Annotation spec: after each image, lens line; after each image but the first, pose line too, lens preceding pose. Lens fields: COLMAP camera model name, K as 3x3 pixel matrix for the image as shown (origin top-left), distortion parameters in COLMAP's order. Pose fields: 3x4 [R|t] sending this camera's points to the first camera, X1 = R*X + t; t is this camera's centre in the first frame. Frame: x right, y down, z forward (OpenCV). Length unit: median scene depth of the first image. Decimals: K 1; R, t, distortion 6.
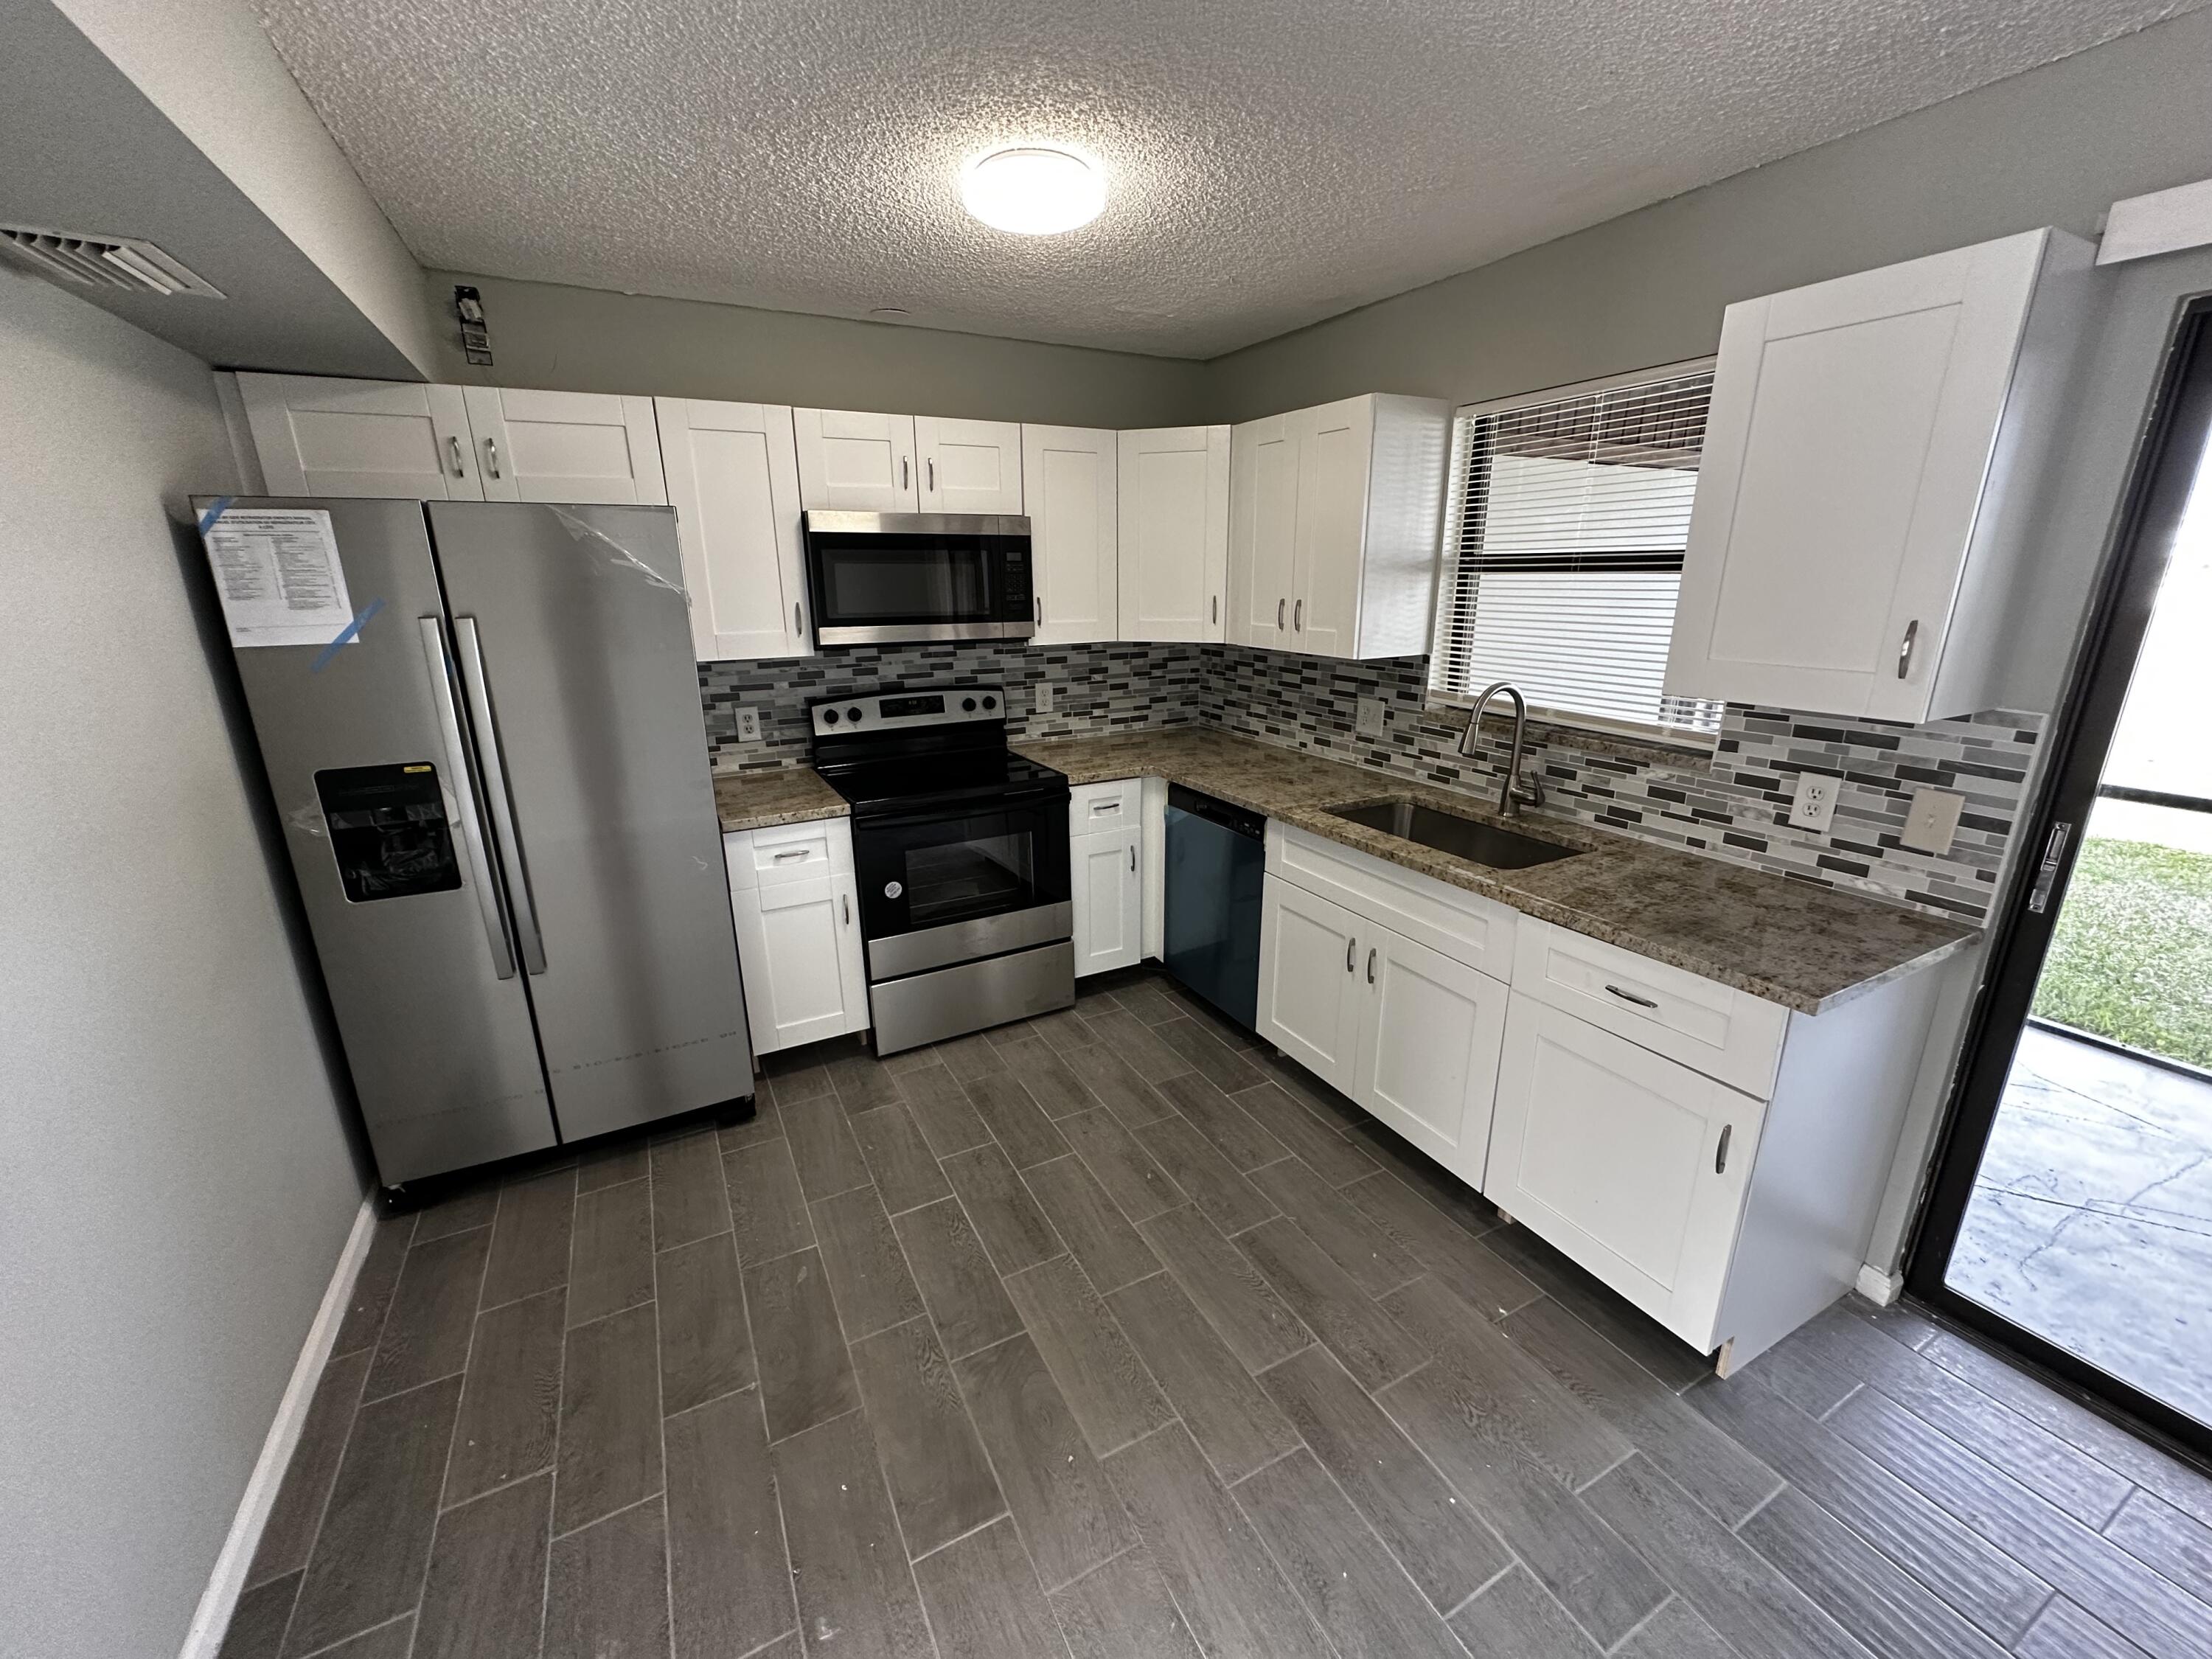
lens RADIAL K [[880.3, 0, 1108.1], [0, 880.3, 828.1], [0, 0, 1]] dist [-0.002374, -0.000200]
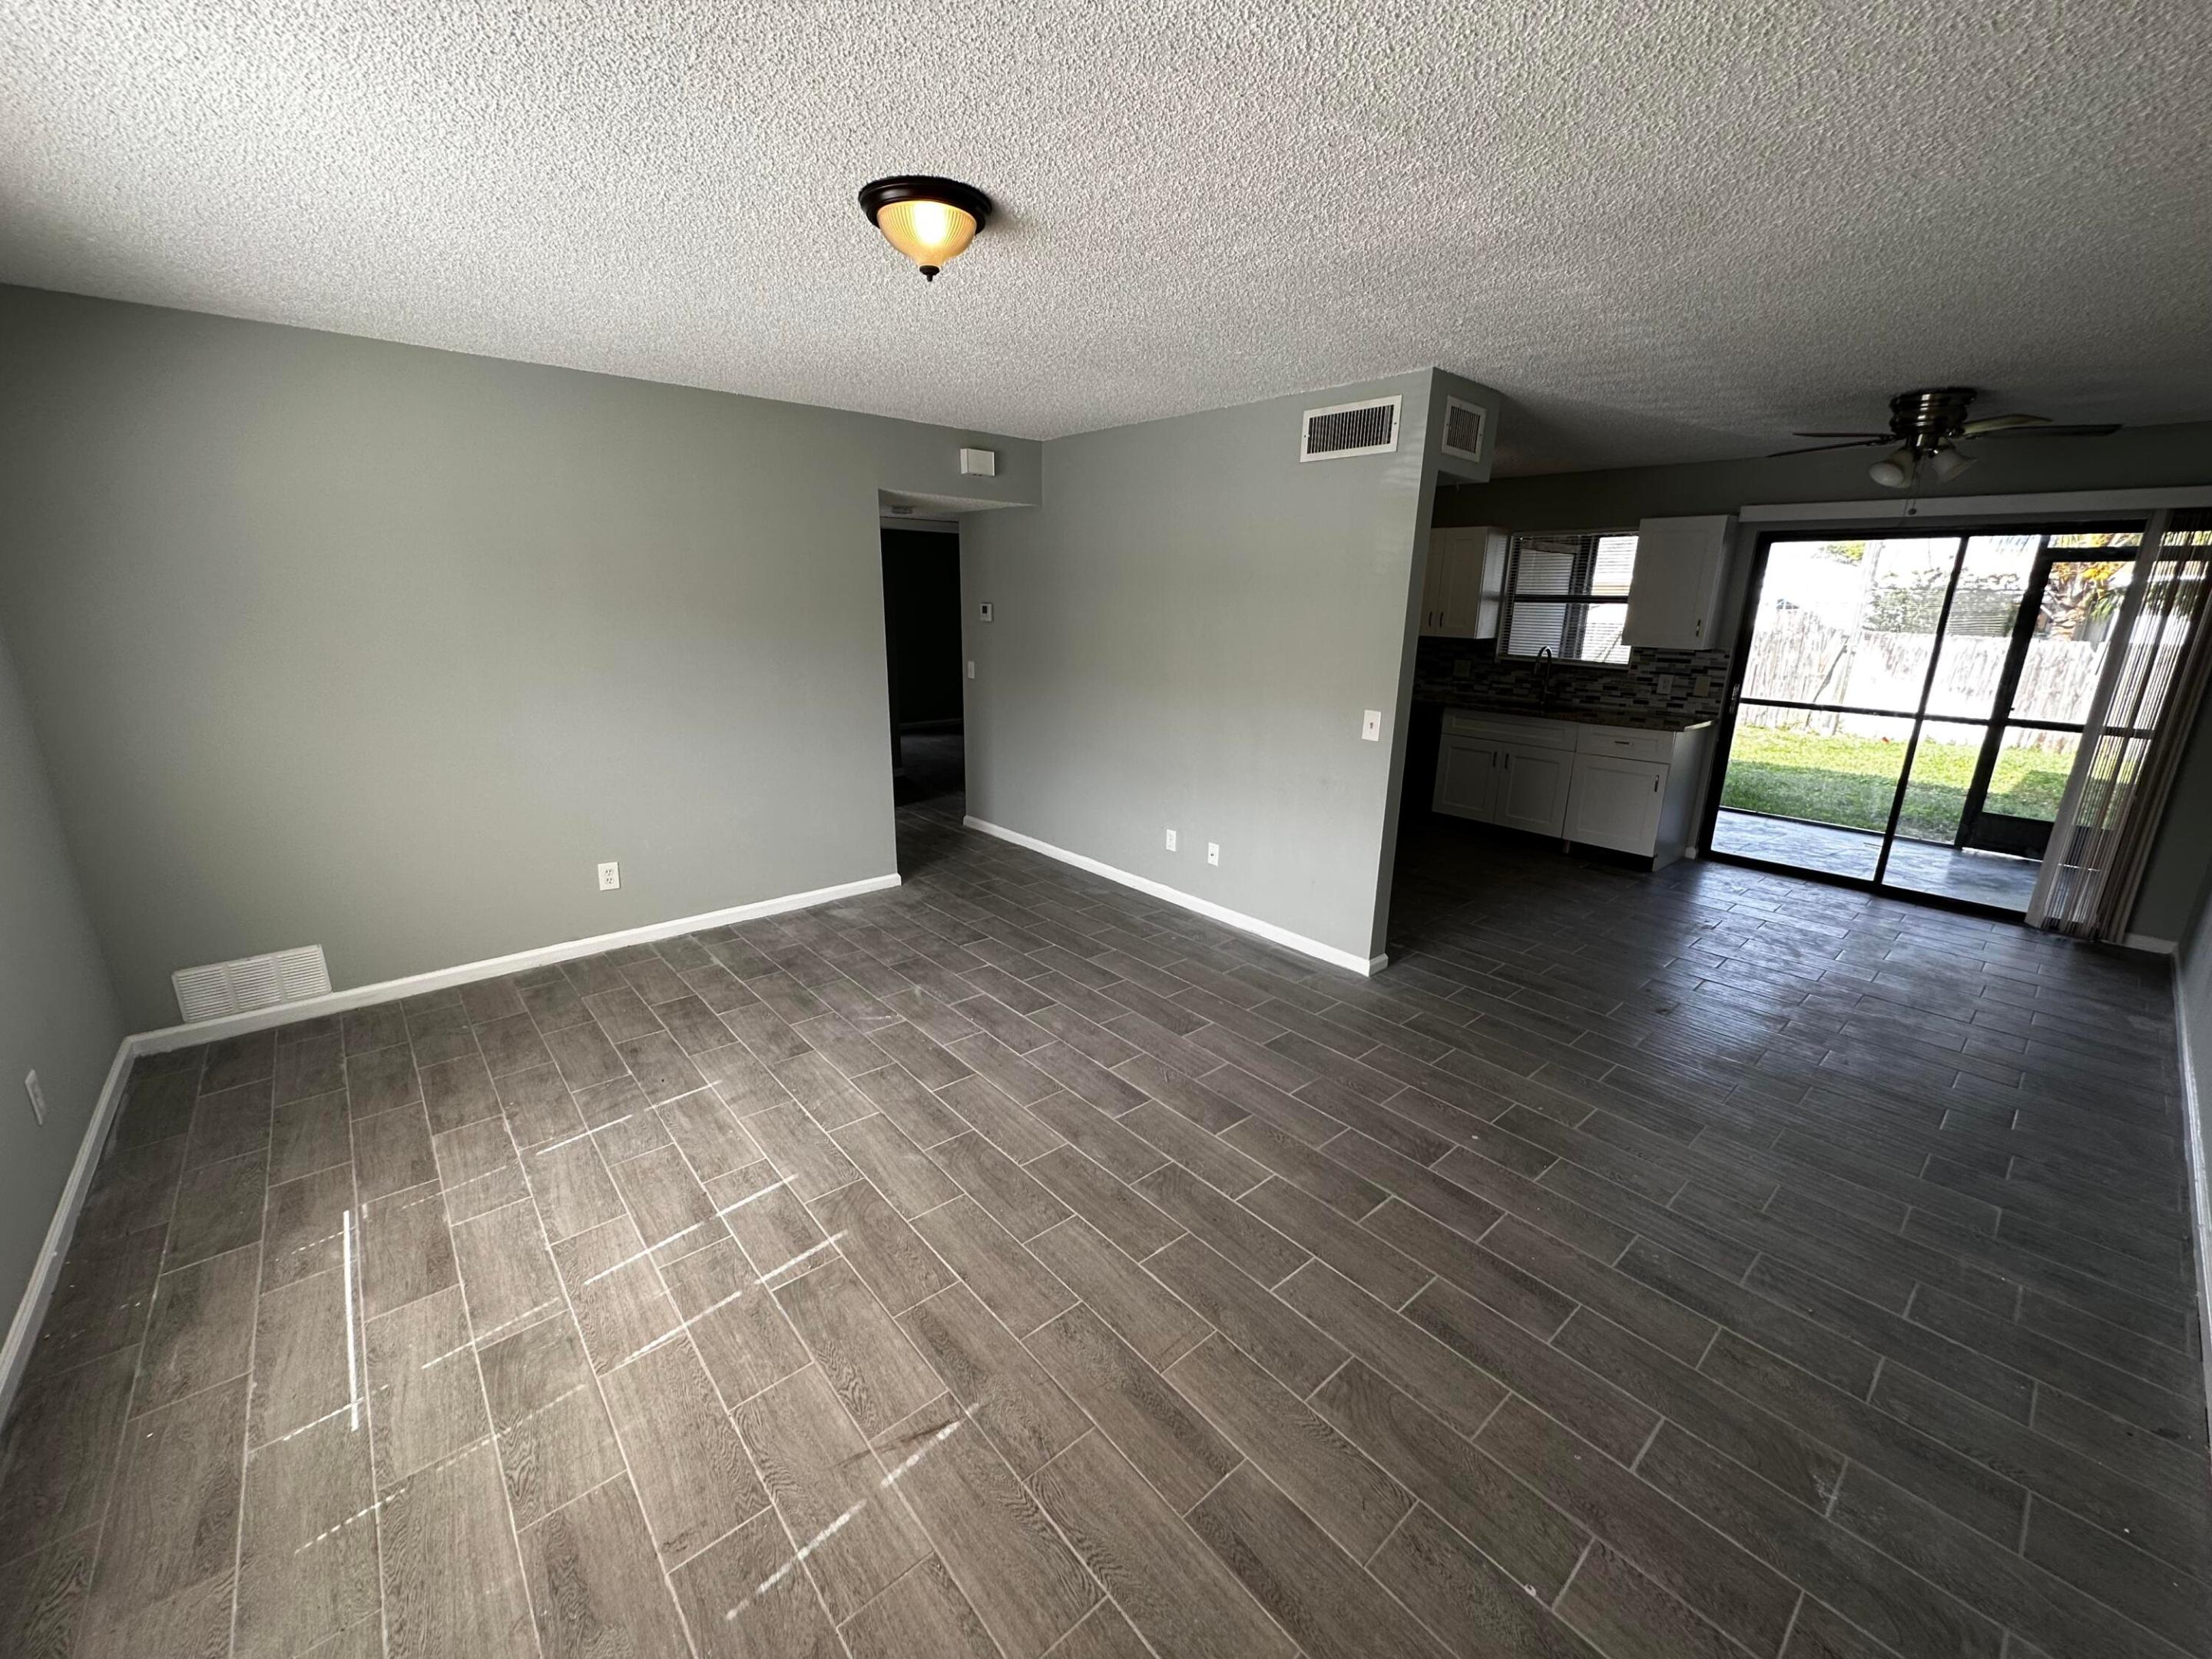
lens RADIAL K [[880.3, 0, 1103.9], [0, 880.3, 828.7], [0, 0, 1]] dist [-0.002374, -0.000200]
pose [[0.972769, -0.034921, 0.229133, -1.584019], [0.039956, 0.999050, -0.017371, 0.400132], [-0.228309, 0.026054, 0.973240, -1.309442]]
